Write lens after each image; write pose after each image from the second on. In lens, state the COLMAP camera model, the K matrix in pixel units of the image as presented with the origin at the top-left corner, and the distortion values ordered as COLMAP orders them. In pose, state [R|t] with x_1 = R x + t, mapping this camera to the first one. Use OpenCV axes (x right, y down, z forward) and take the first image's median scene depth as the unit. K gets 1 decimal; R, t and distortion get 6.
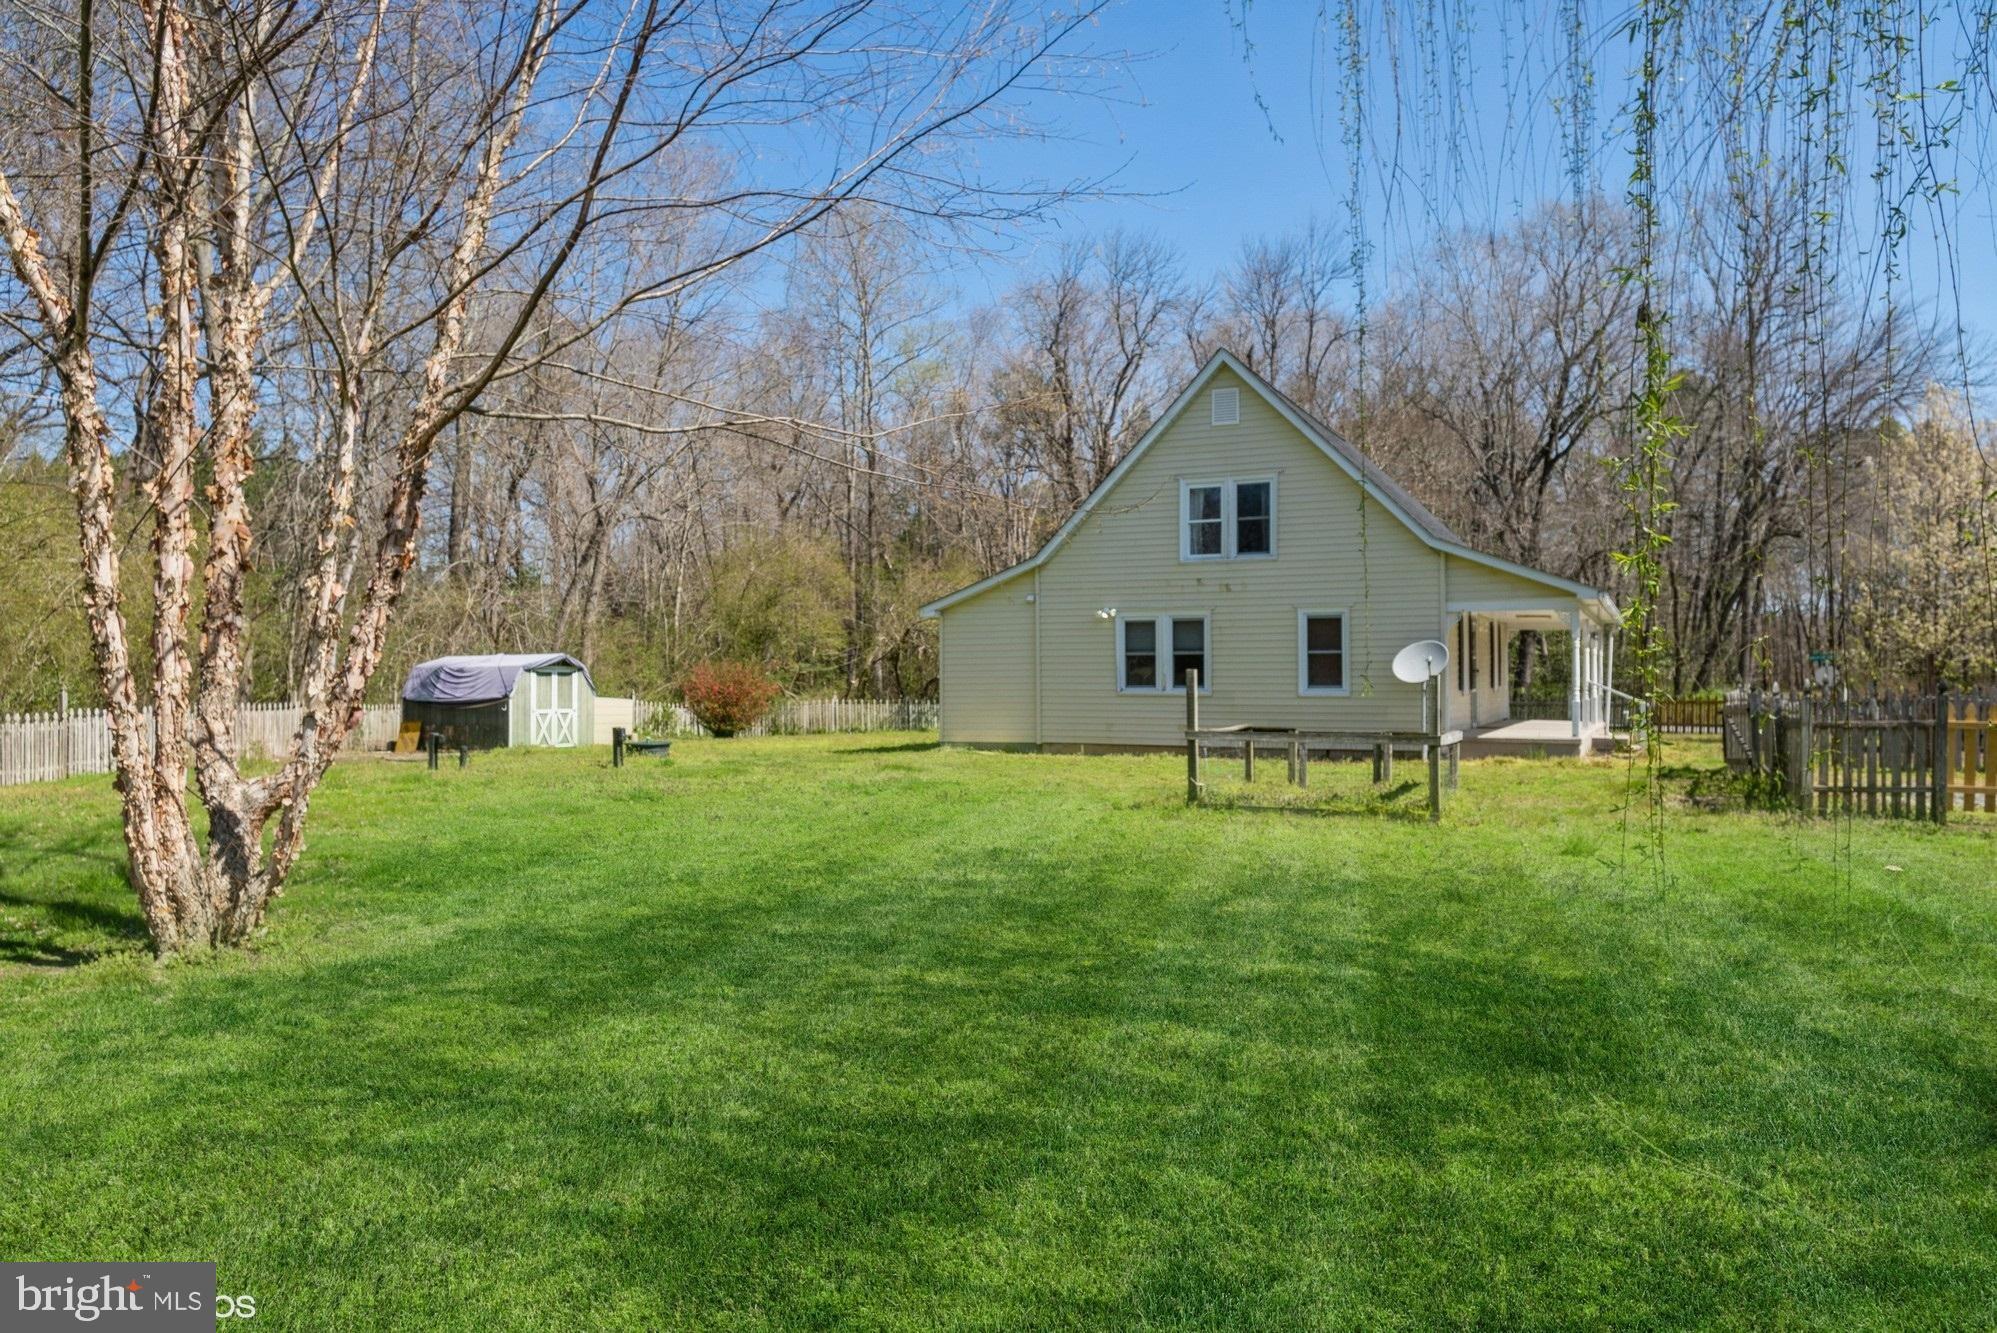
lens RADIAL K [[1344.6, 0, 995.6], [0, 1344.6, 674.3], [0, 0, 1]] dist [-0.000650, -0.002819]
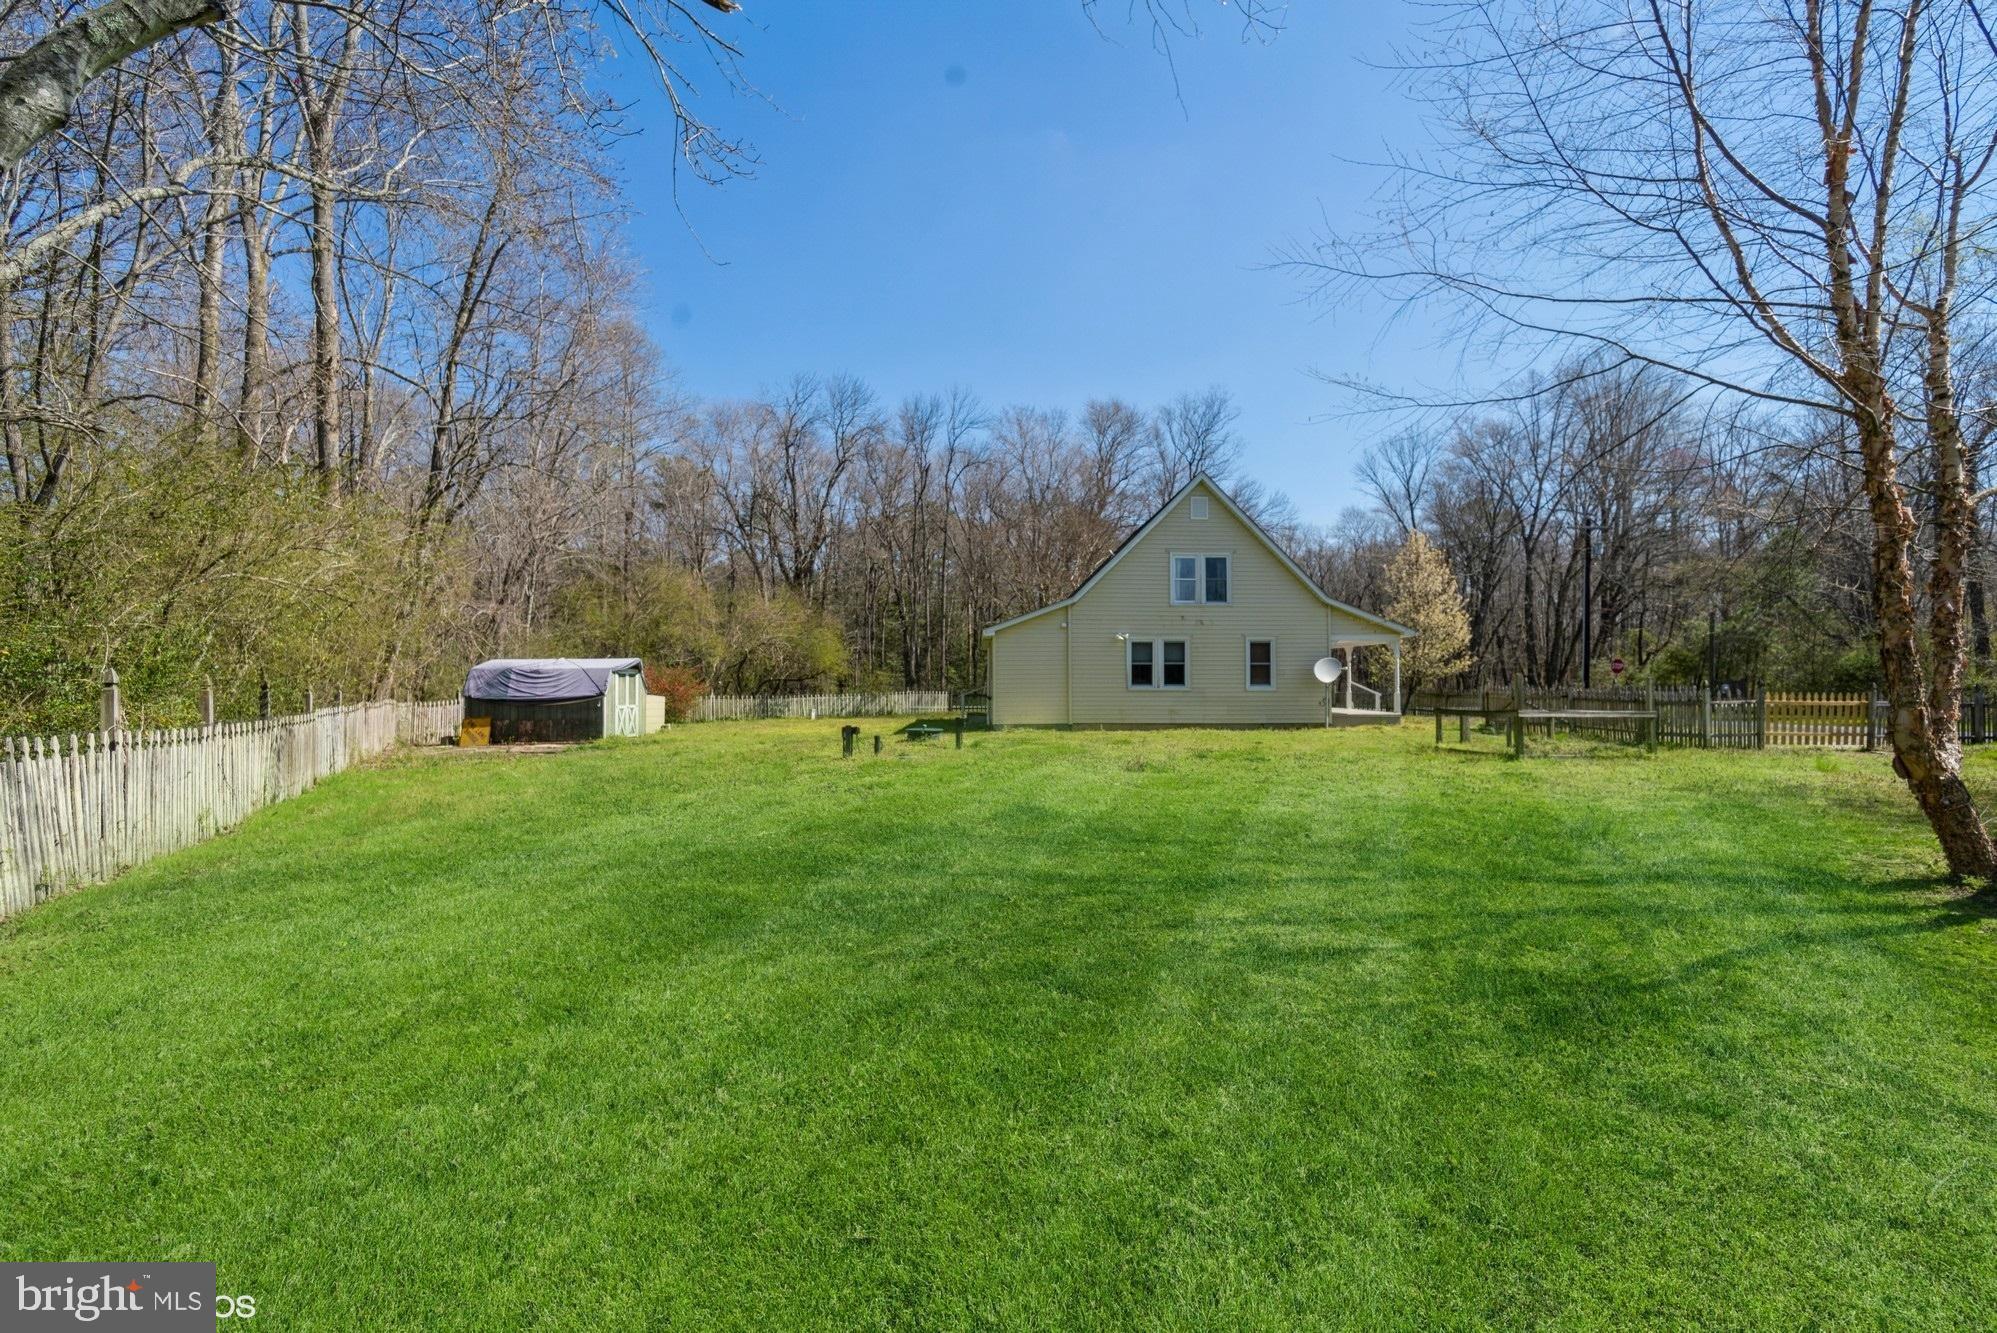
lens RADIAL K [[873.8, 0, 1007.8], [0, 873.8, 673.2], [0, 0, 1]] dist [-0.002671, 0.000274]
pose [[0.879151, 0.005283, 0.476514, -0.399645], [-0.002992, 0.999980, -0.005568, 0.001233], [-0.476534, 0.003469, 0.879149, 0.160295]]
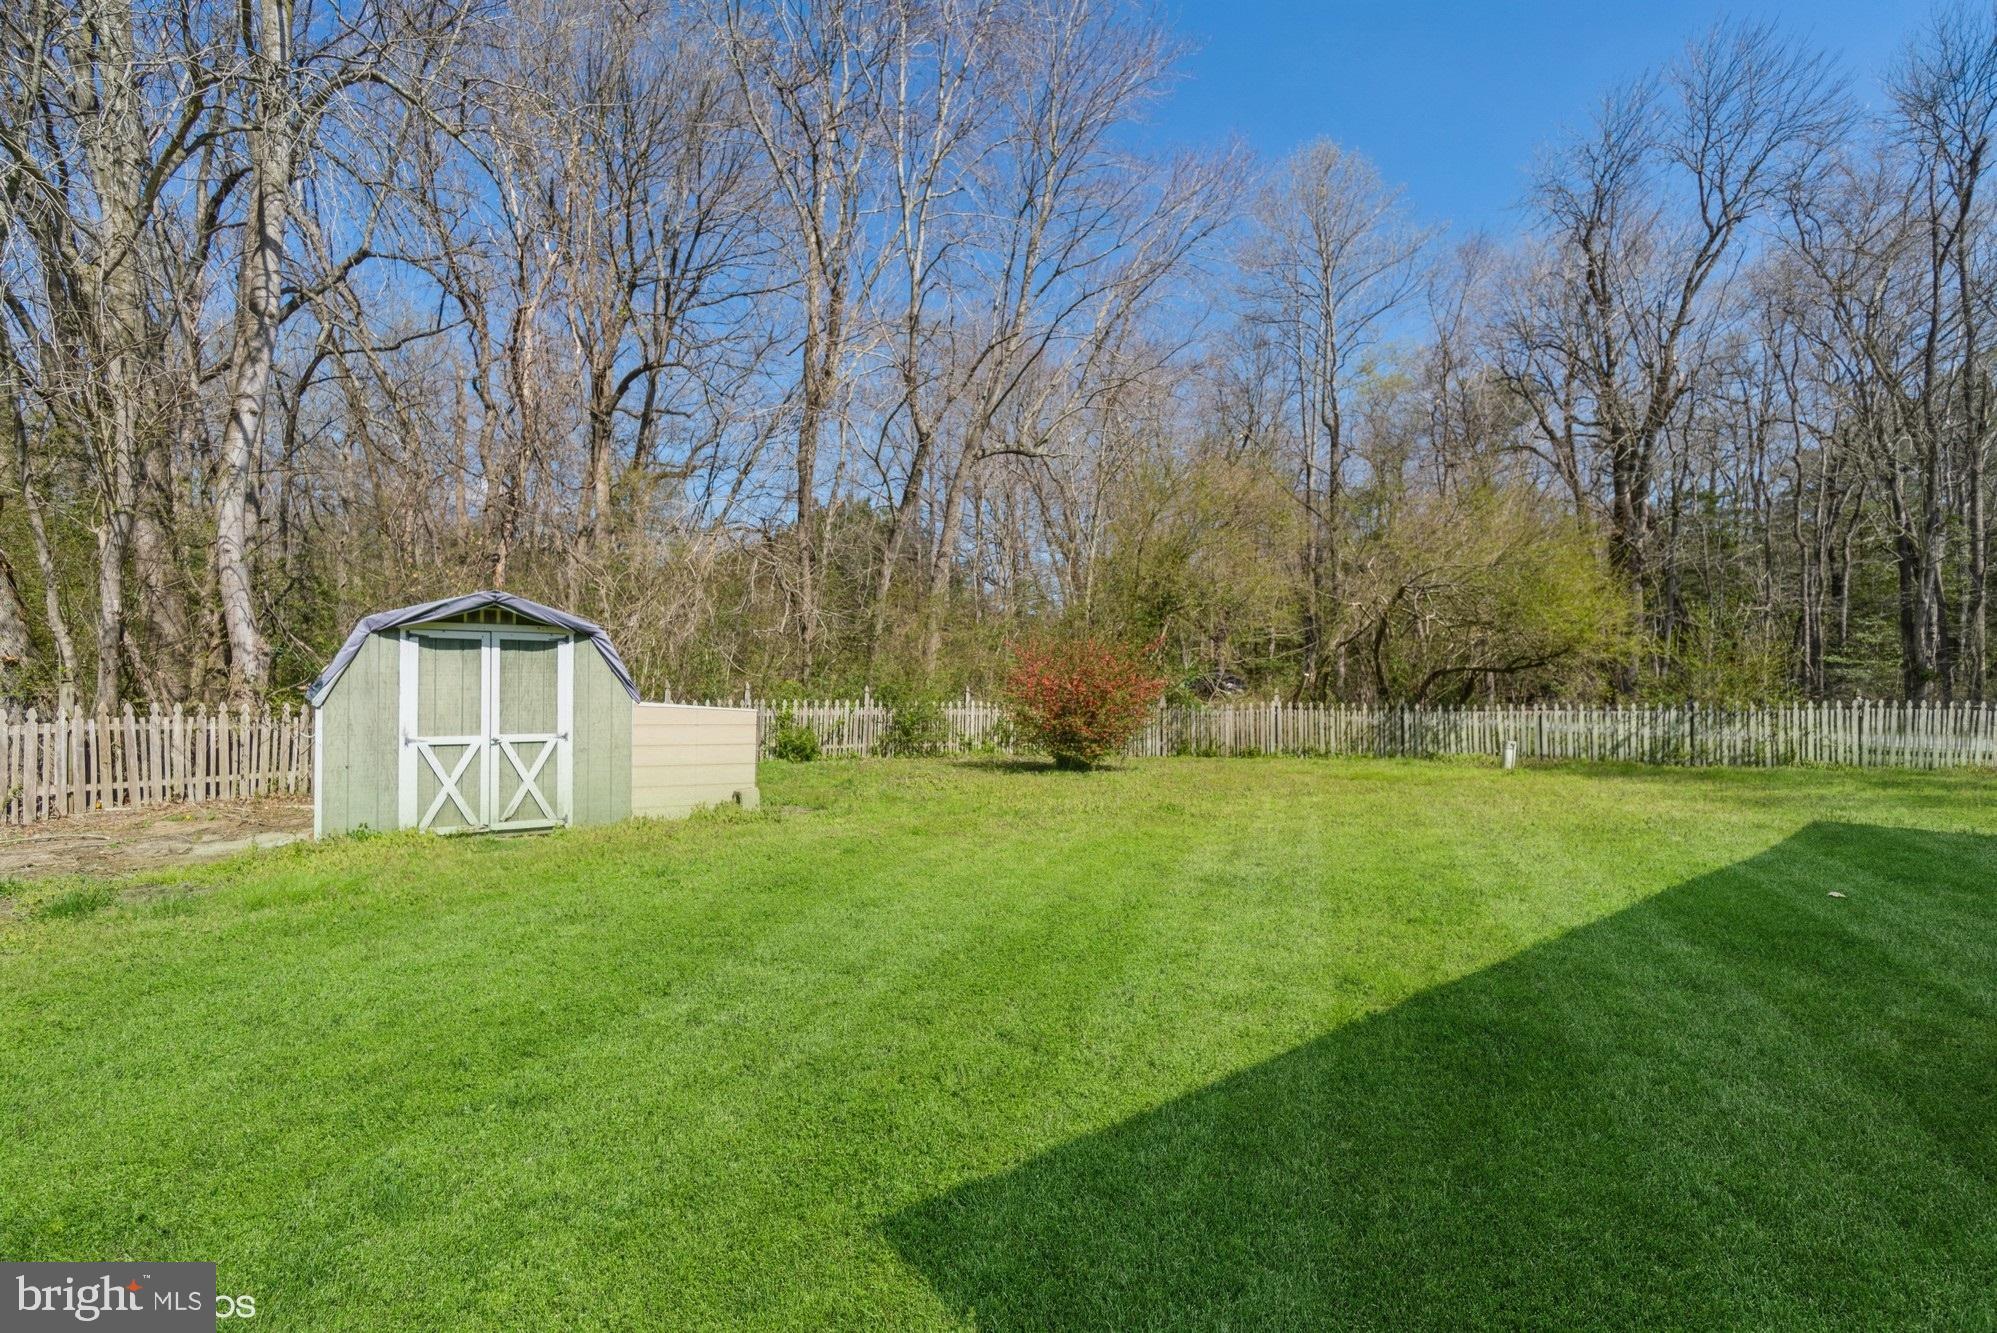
lens RADIAL K [[893.1, 0, 1005.7], [0, 893.1, 686.4], [0, 0, 1]] dist [-0.002728, -0.000514]
pose [[0.904048, 0.006359, -0.427383, -0.080213], [-0.001125, 0.999921, 0.012497, 0.008847], [0.427429, -0.010817, 0.903984, 0.827151]]
